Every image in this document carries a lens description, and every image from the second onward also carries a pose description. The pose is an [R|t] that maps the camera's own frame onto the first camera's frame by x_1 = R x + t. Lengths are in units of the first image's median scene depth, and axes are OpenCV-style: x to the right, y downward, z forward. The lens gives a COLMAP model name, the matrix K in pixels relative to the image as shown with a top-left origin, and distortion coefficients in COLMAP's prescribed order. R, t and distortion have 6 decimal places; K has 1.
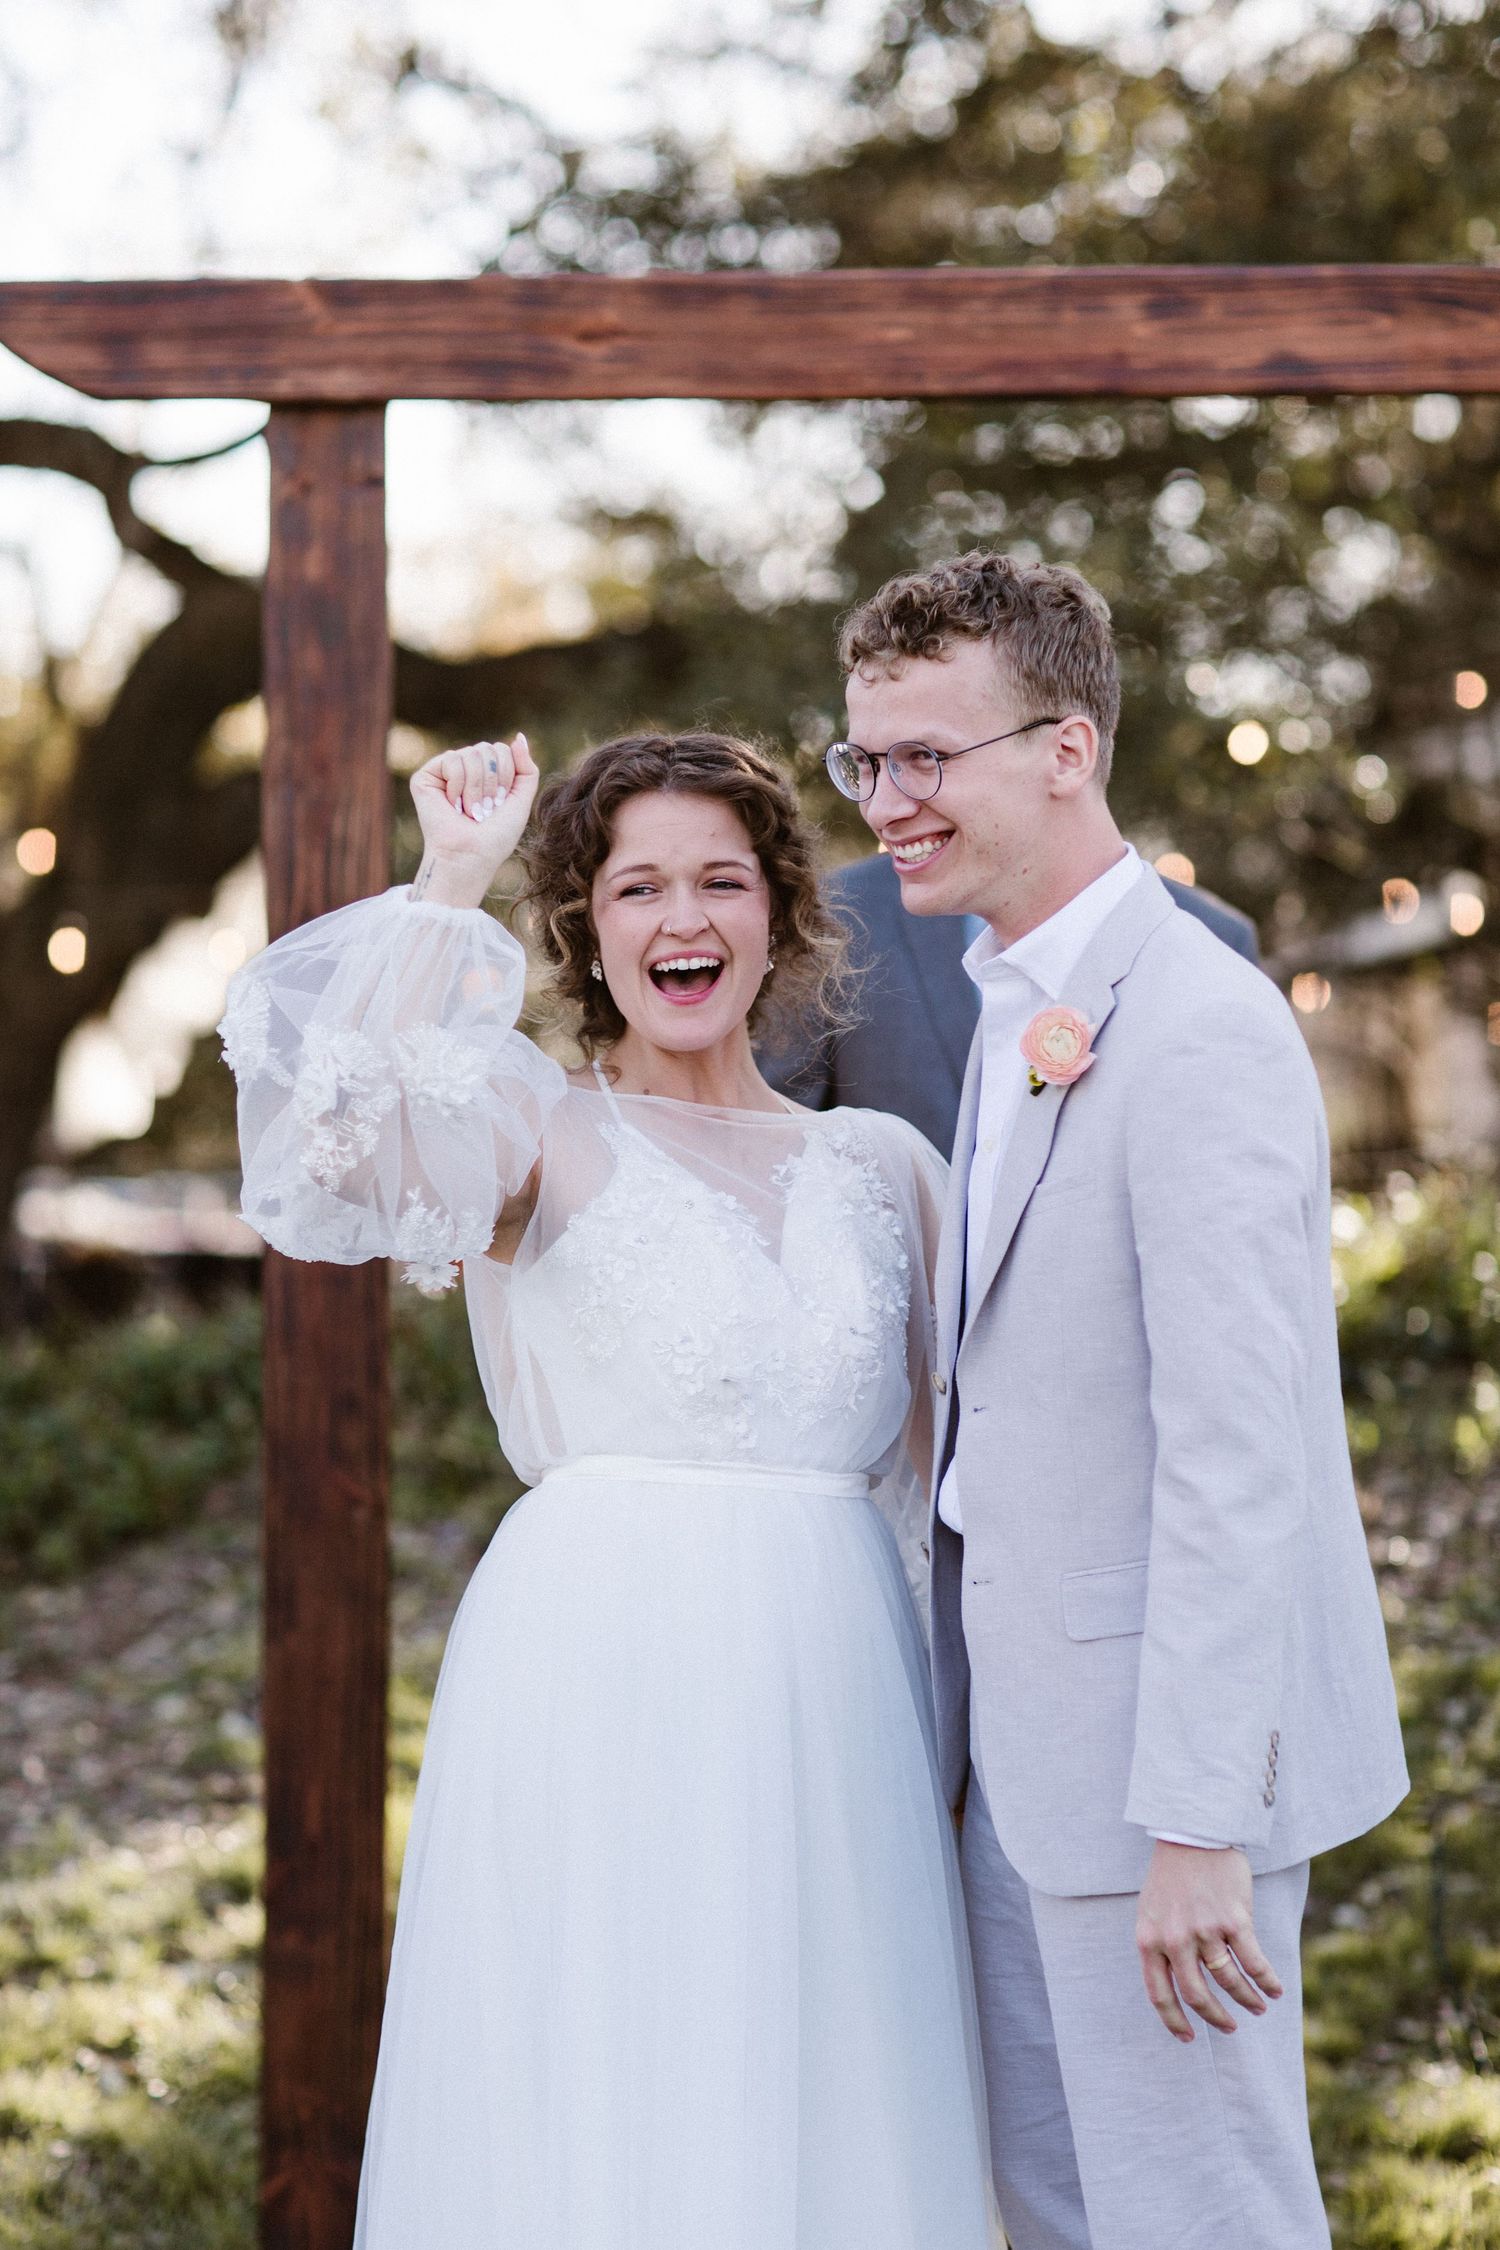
lens RADIAL K [[5781.9, 0, 748.4], [0, 5781.9, 1126.4], [0, 0, 1]] dist [0.027617, 0.000000]
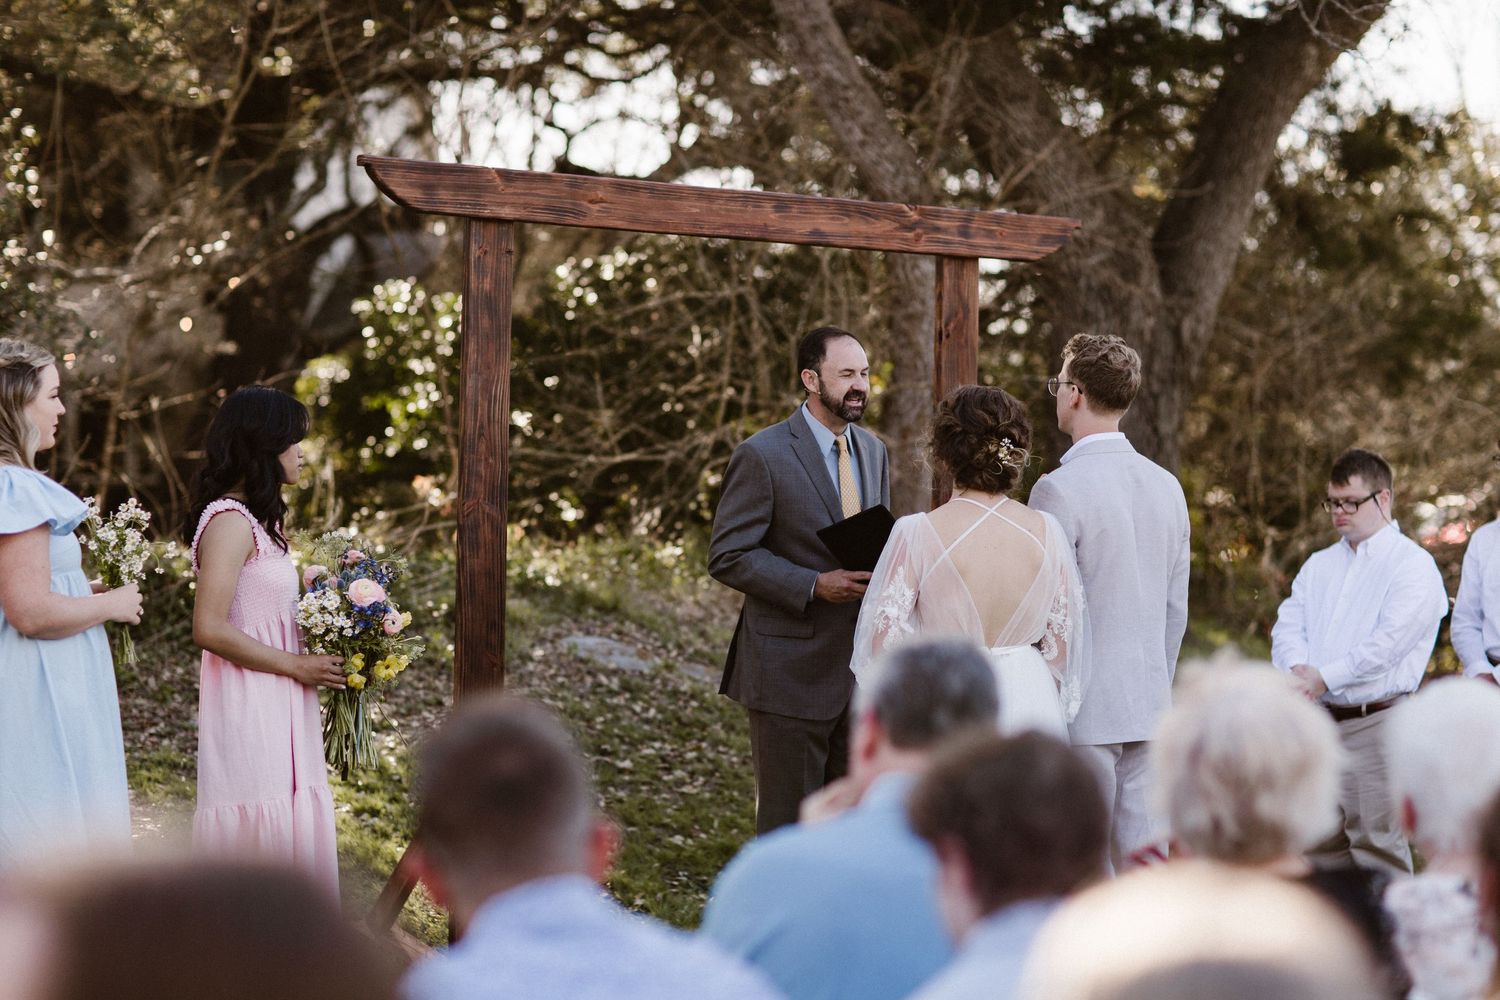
lens RADIAL K [[3568.6, 0, 748.9], [0, 3568.6, 495.7], [0, 0, 1]] dist [0.047392, 0.000000]
pose [[0.802292, 0.026896, 0.596325, -0.864806], [-0.029992, 0.999539, -0.004731, -0.002992], [-0.596178, -0.014090, 0.802729, -0.280993]]
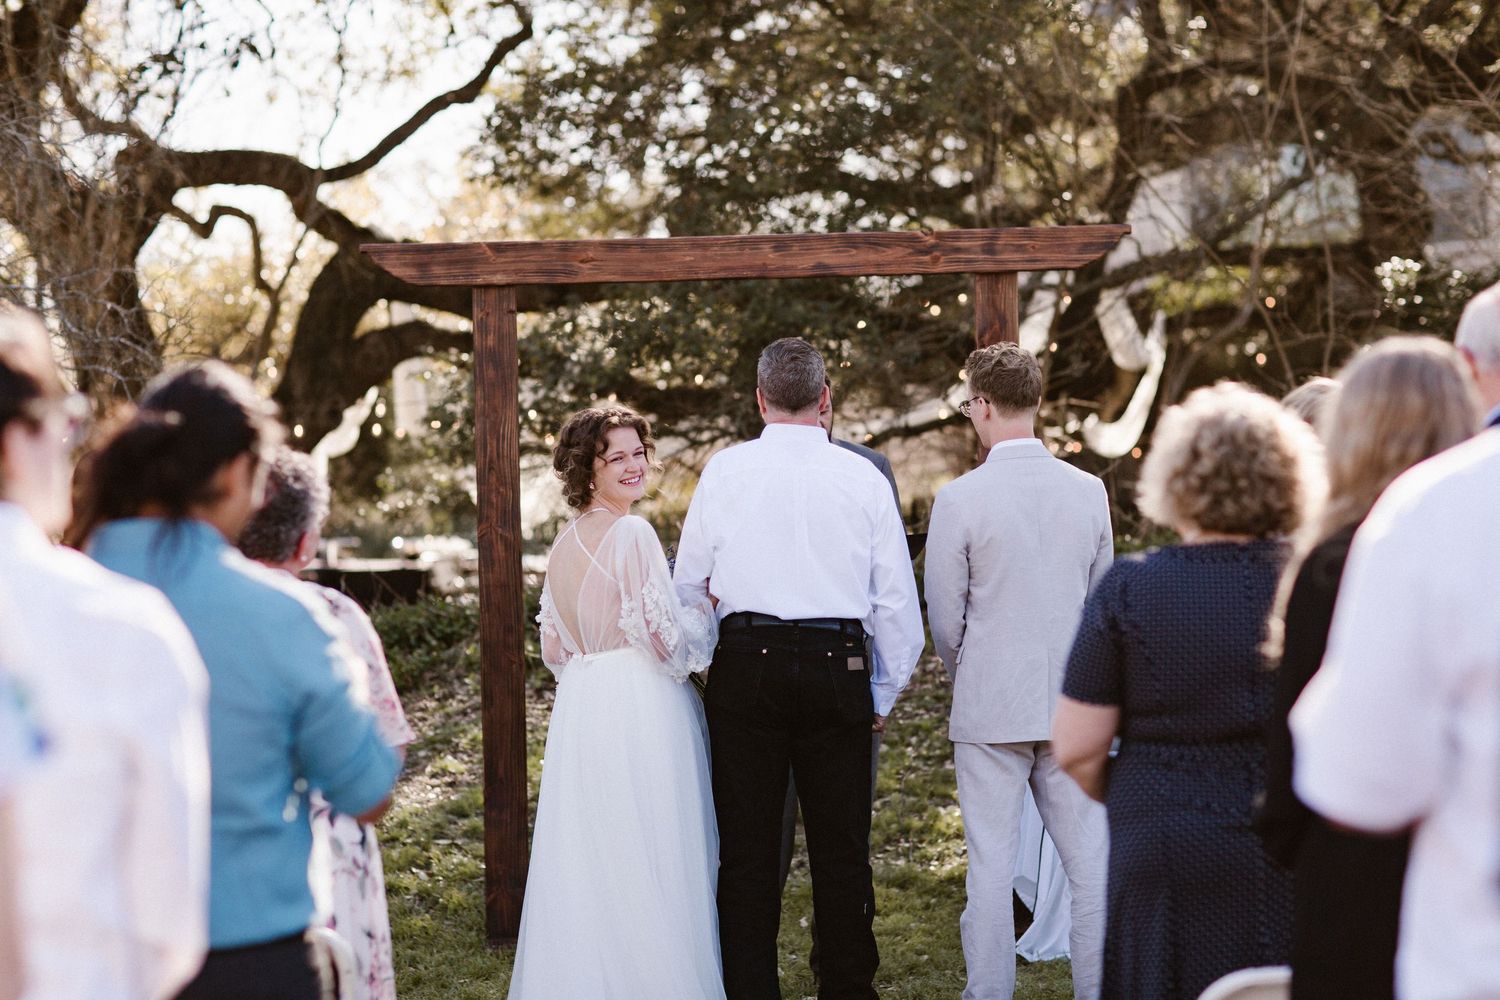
lens RADIAL K [[3568.6, 0, 739.4], [0, 3568.6, 428.0], [0, 0, 1]] dist [0.047392, 0.000000]
pose [[0.999122, -0.023862, 0.034437, -0.012487], [0.024437, 0.999567, -0.016365, -0.020106], [-0.034032, 0.017192, 0.999273, -0.776298]]
